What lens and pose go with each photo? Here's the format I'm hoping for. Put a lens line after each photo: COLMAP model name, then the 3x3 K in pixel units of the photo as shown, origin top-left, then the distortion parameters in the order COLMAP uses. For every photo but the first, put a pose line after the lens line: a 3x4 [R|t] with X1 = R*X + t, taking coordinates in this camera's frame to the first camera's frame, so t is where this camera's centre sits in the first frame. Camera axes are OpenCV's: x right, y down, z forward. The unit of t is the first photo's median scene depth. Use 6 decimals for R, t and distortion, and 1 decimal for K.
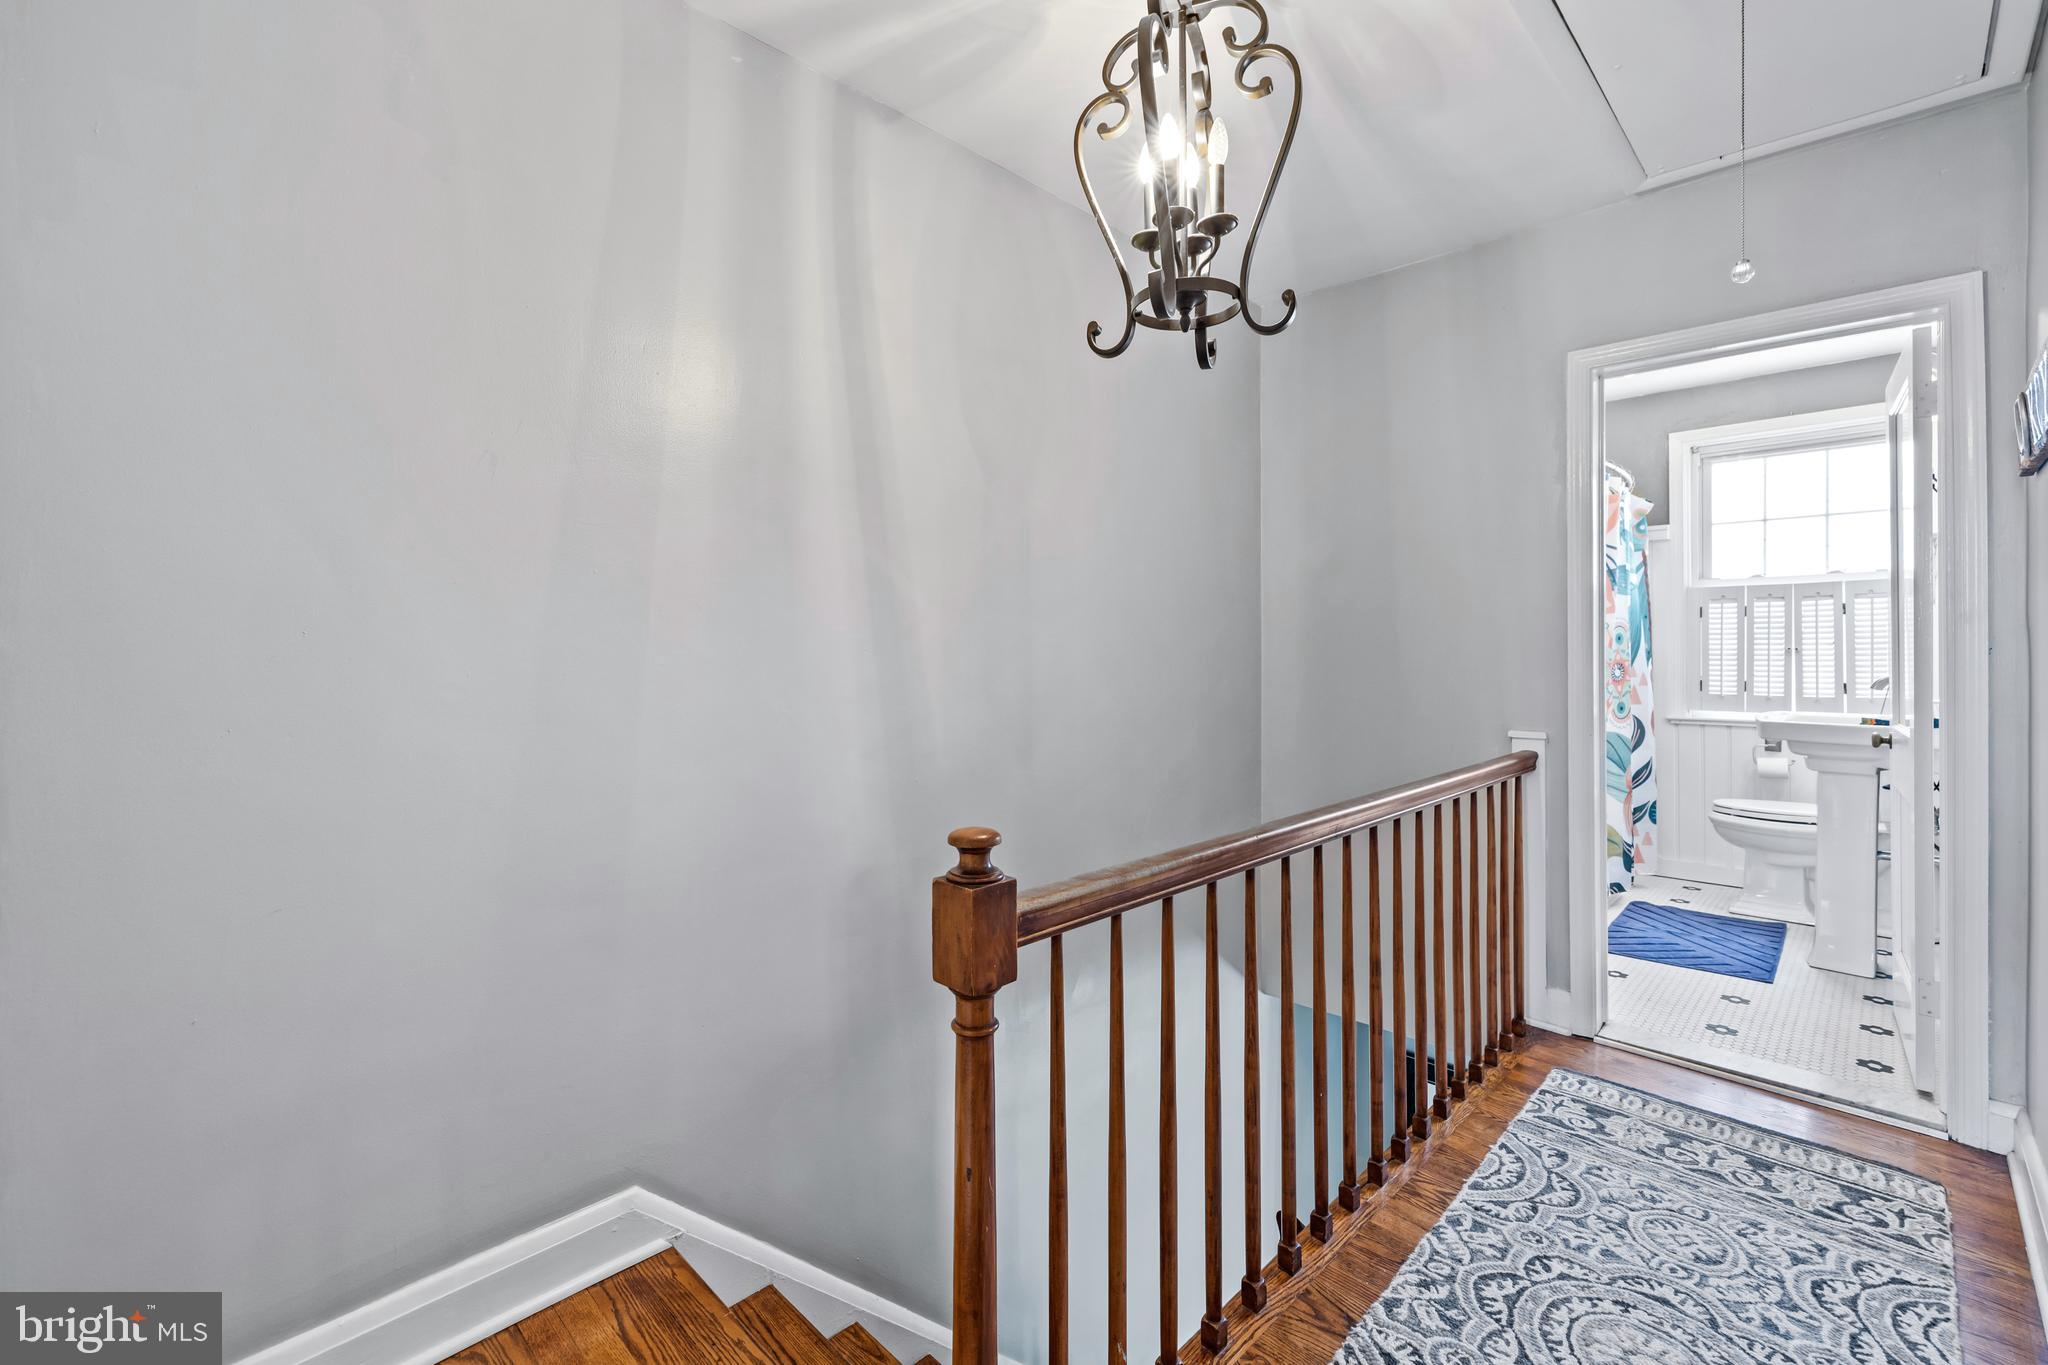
lens RADIAL K [[870.4, 0, 1016.2], [0, 870.4, 647.9], [0, 0, 1]] dist [0.002958, 0.000794]
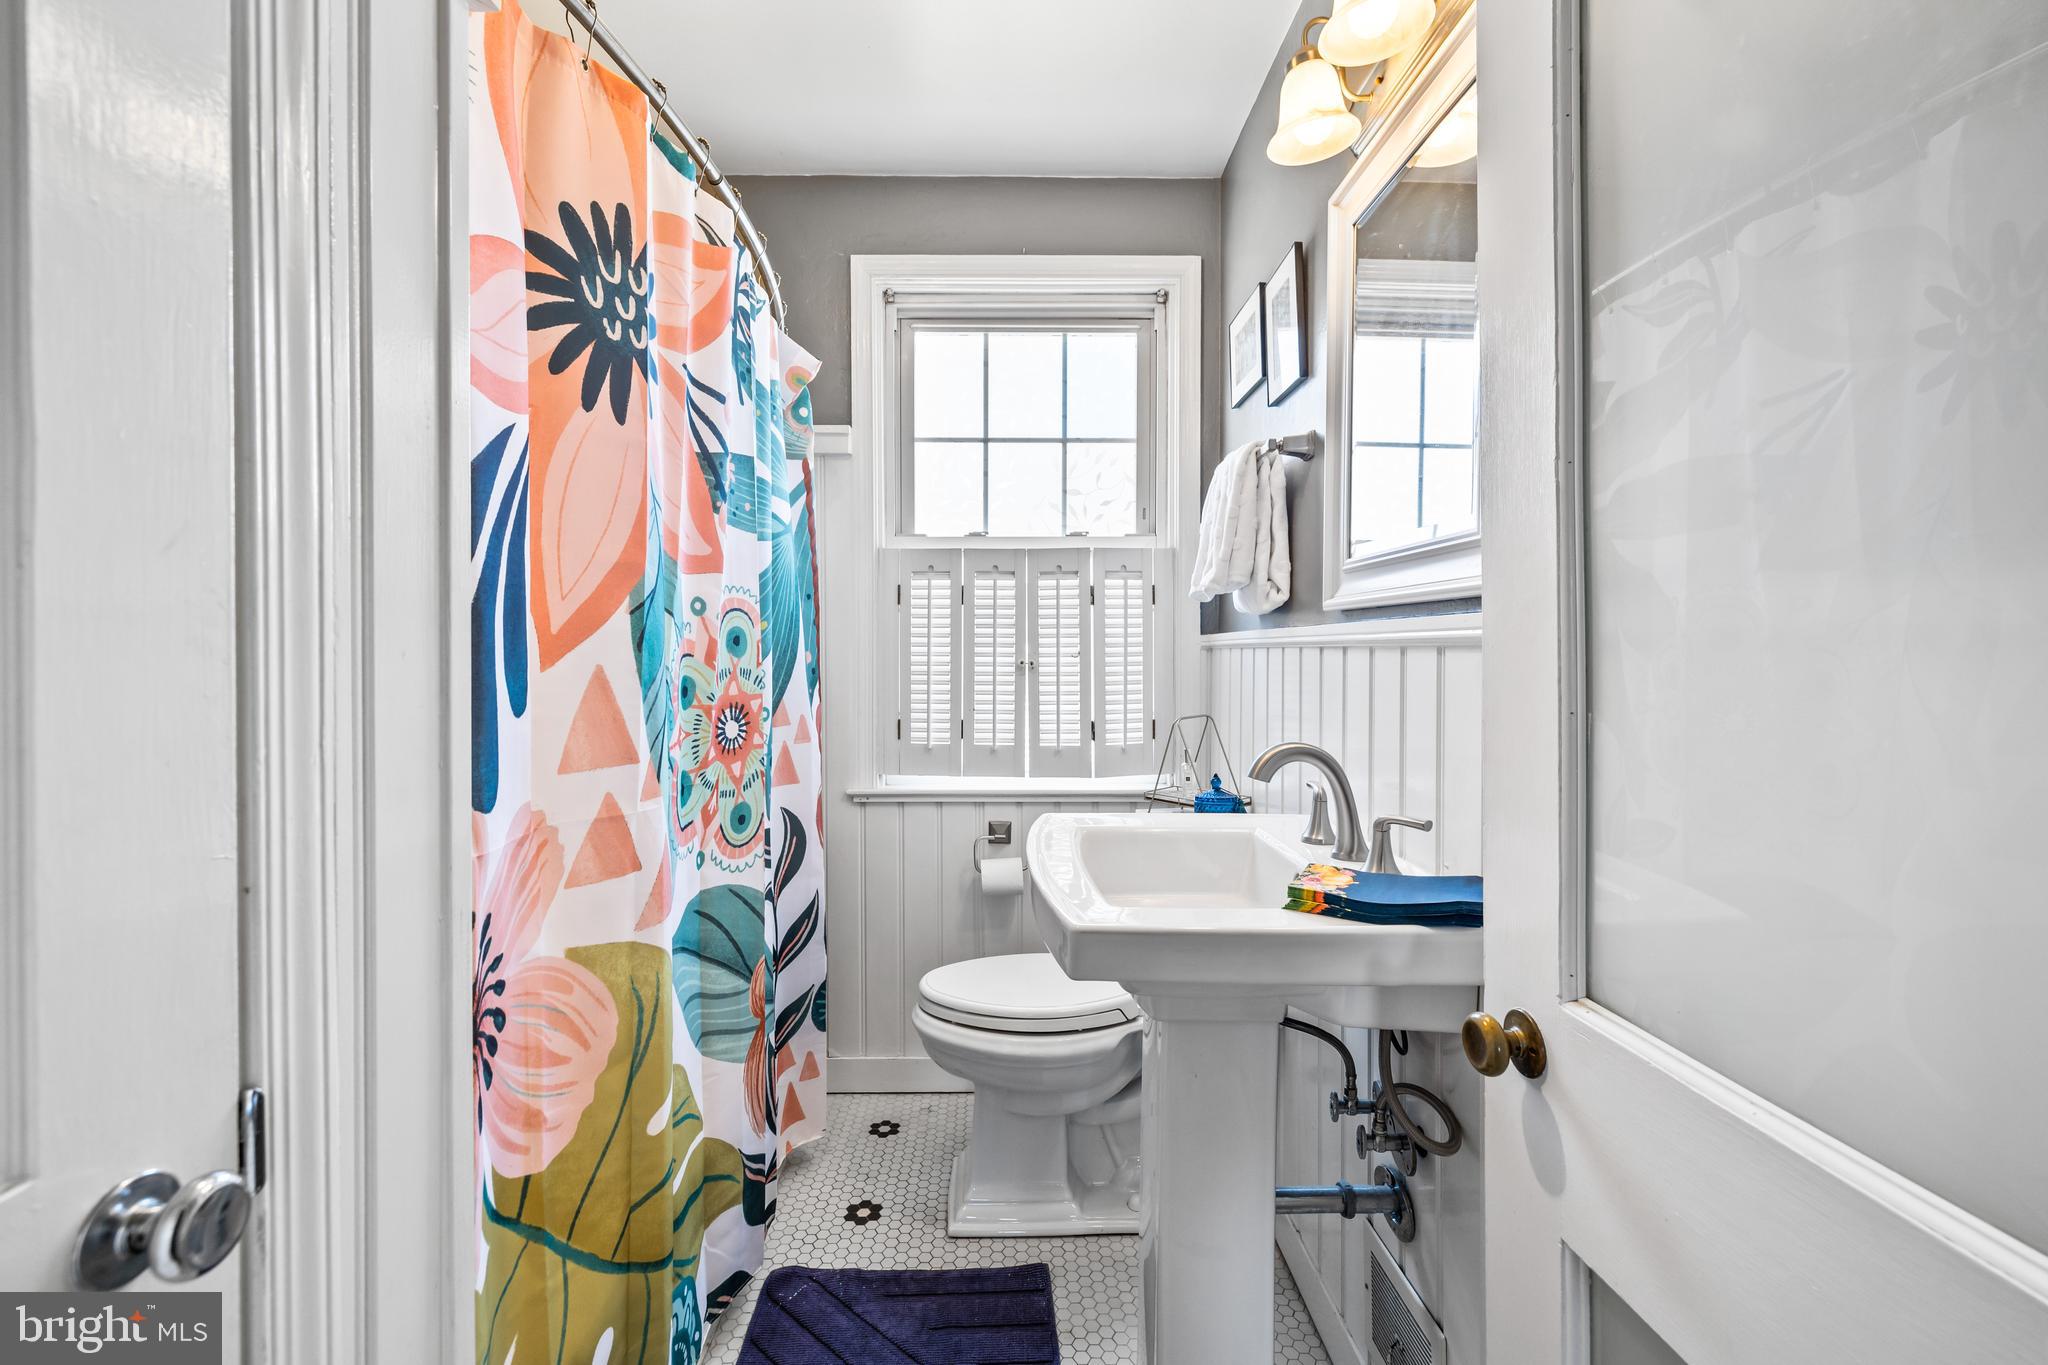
lens RADIAL K [[870.4, 0, 1020.3], [0, 870.4, 666.3], [0, 0, 1]] dist [0.002958, 0.000794]
pose [[0.690194, -0.010102, 0.723554, 0.463003], [-0.002445, 0.999864, 0.016292, -0.005717], [-0.723620, -0.013014, 0.690075, 0.594287]]
